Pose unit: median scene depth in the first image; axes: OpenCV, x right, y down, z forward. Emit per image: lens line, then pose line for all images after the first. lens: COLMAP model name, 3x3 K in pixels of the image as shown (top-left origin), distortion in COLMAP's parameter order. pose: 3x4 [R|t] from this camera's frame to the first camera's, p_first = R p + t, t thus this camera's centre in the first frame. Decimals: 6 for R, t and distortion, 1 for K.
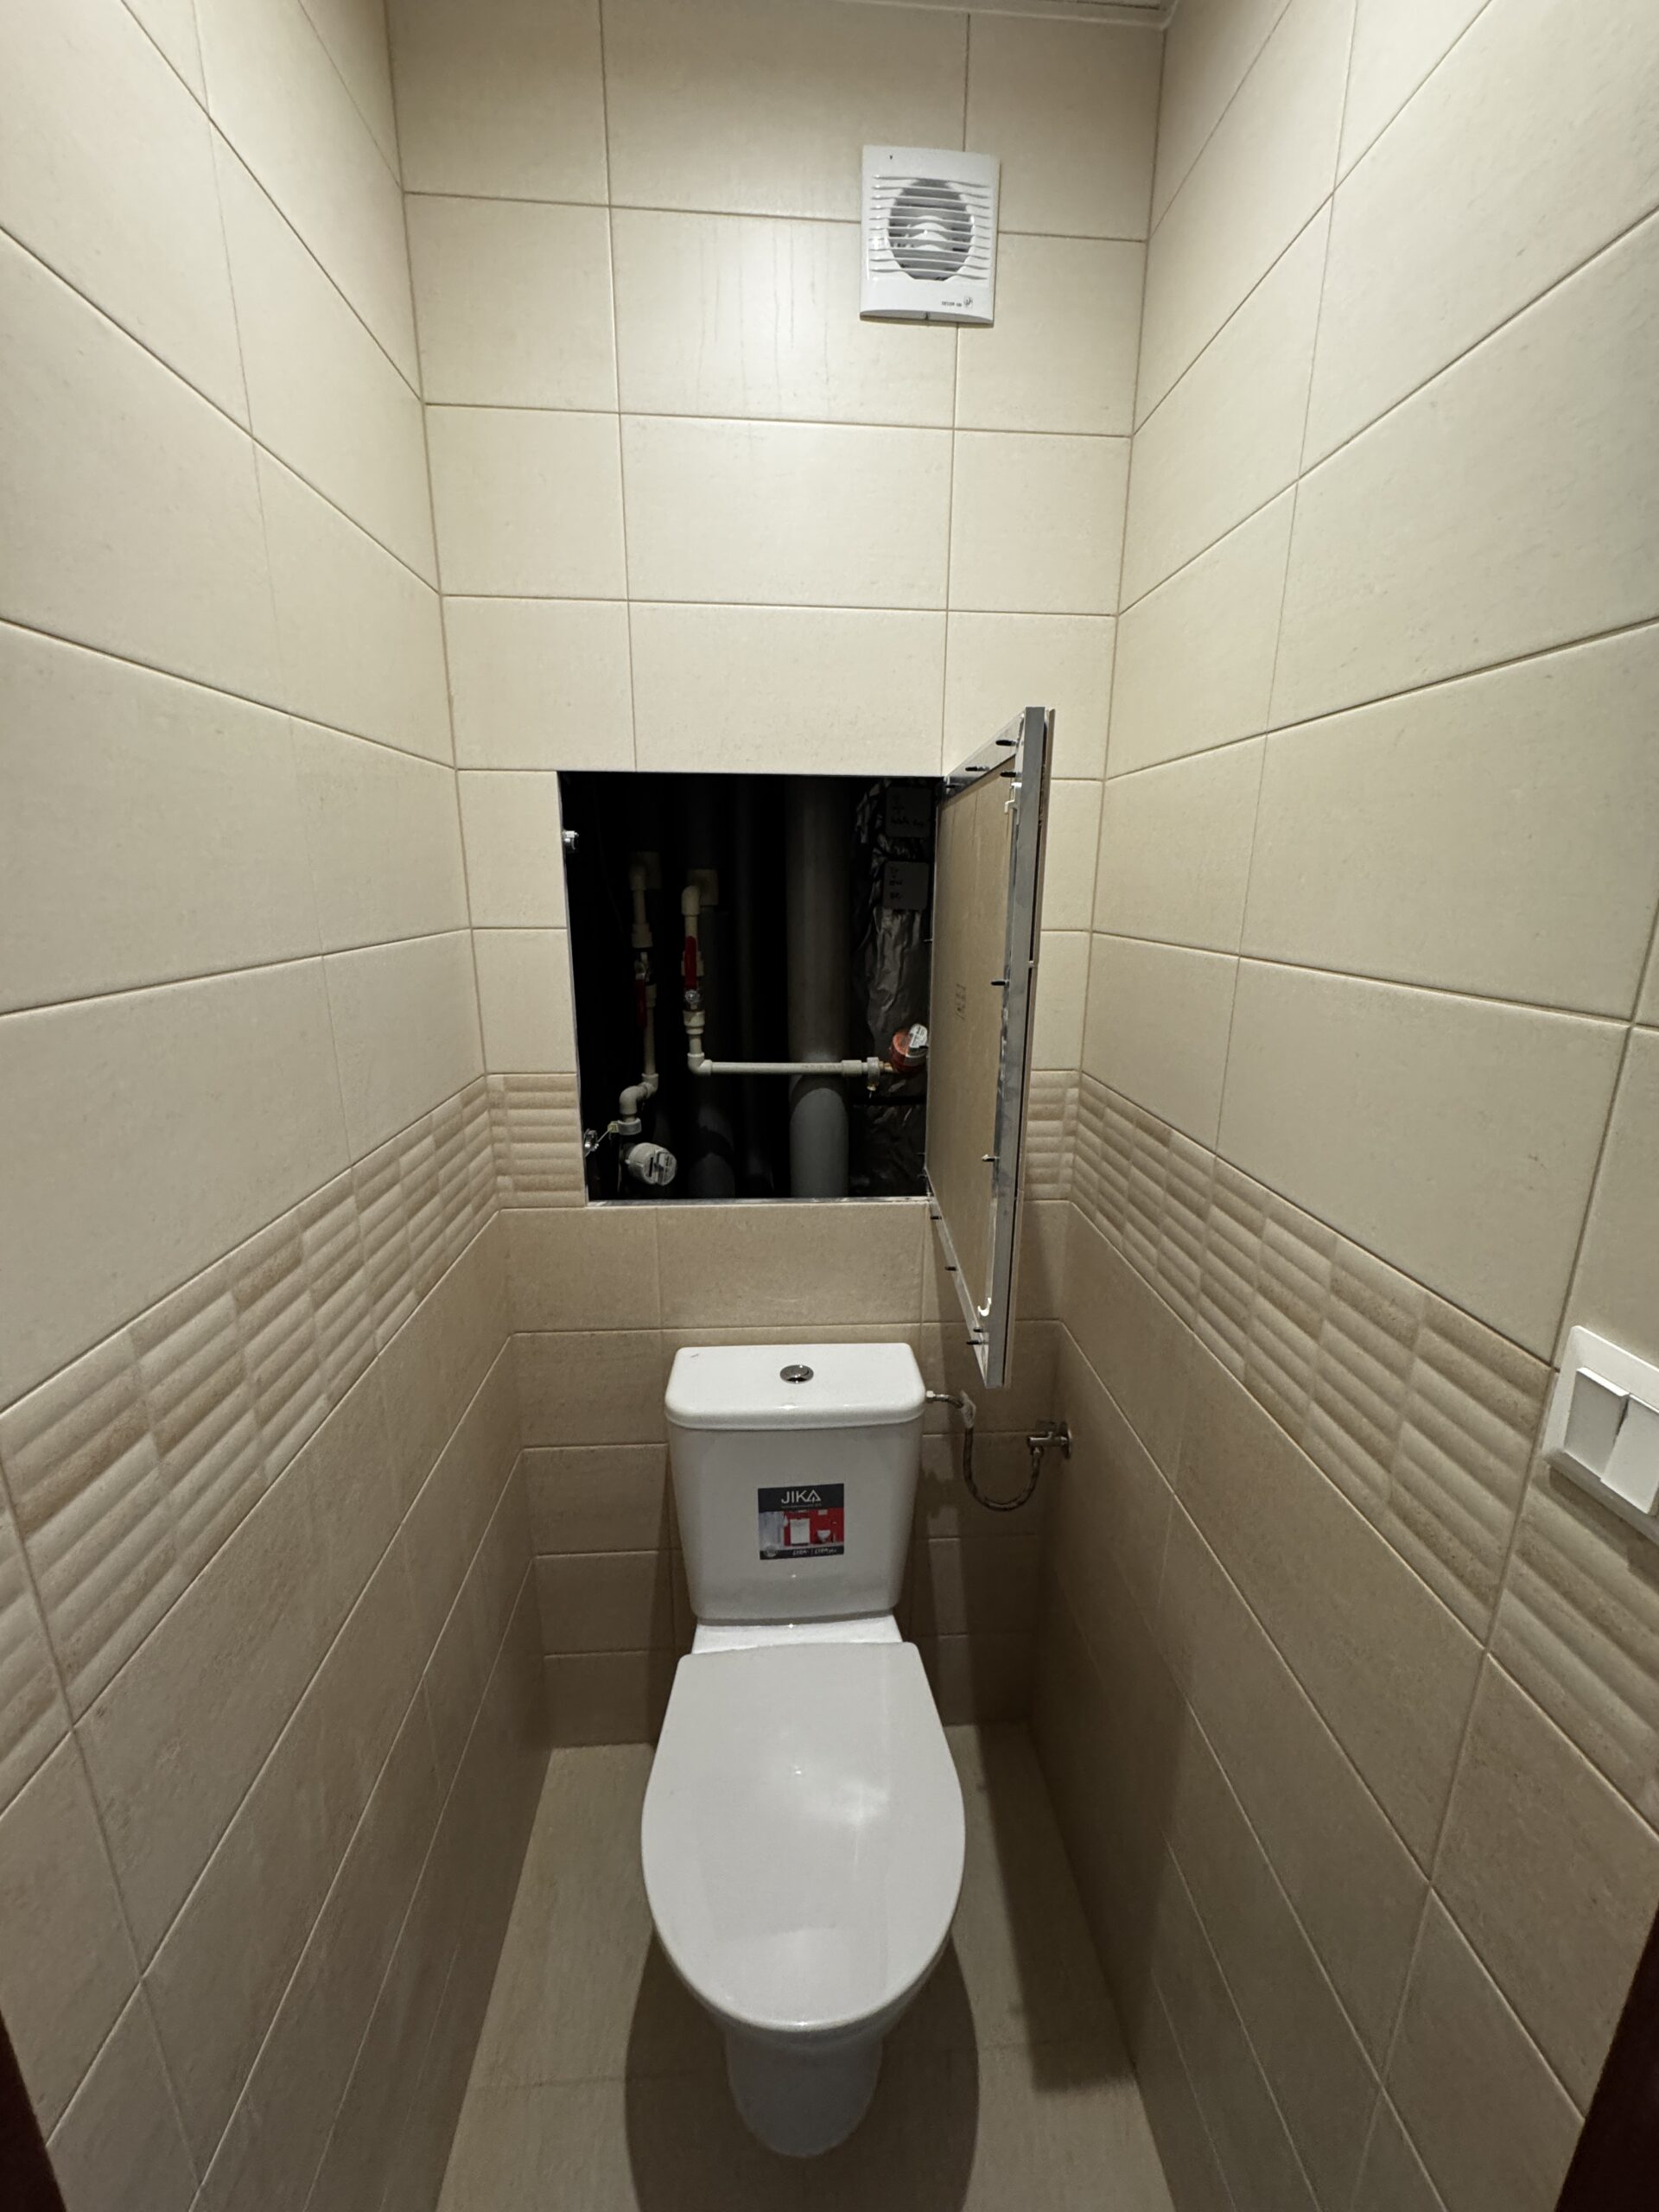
lens RADIAL K [[882.7, 0, 836.0], [0, 882.7, 1104.4], [0, 0, 1]] dist [-0.001129, 0.000184]
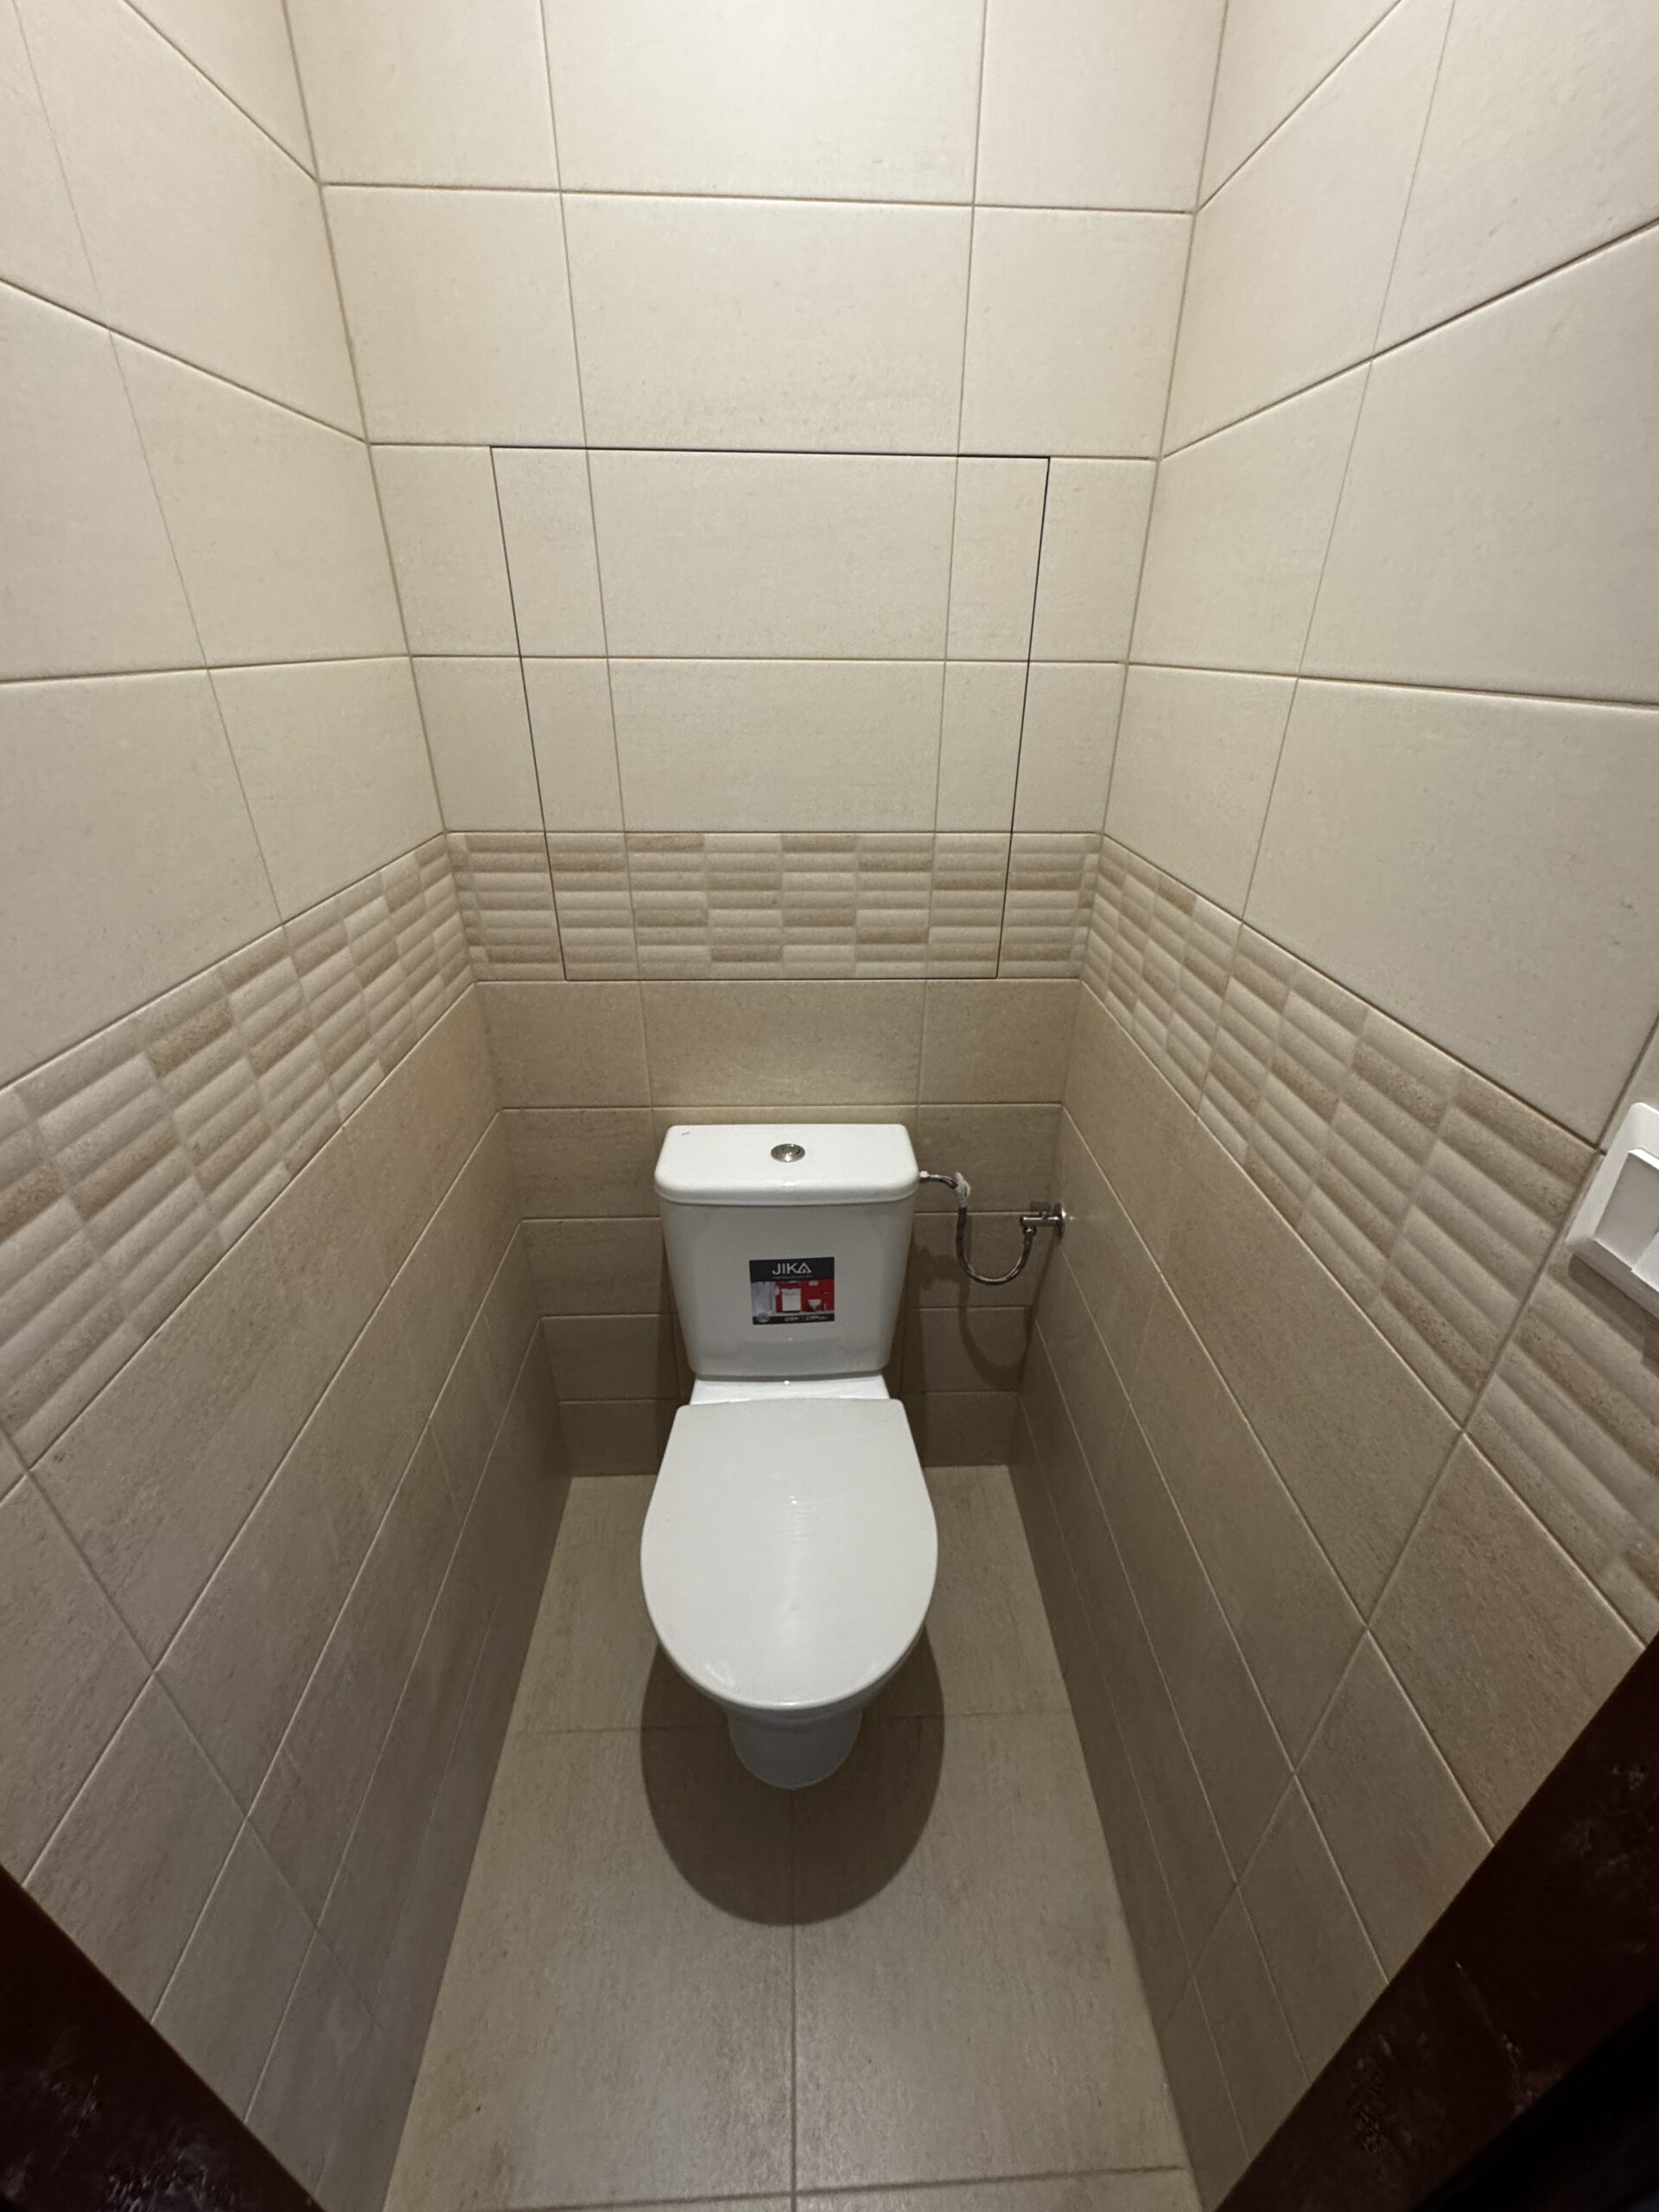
lens RADIAL K [[882.7, 0, 836.0], [0, 882.7, 1104.4], [0, 0, 1]] dist [-0.001129, 0.000184]
pose [[0.999661, 0.013601, -0.022184, 0.046402], [-0.008045, 0.972307, 0.233568, 0.035028], [0.024747, -0.233310, 0.972087, 0.087460]]
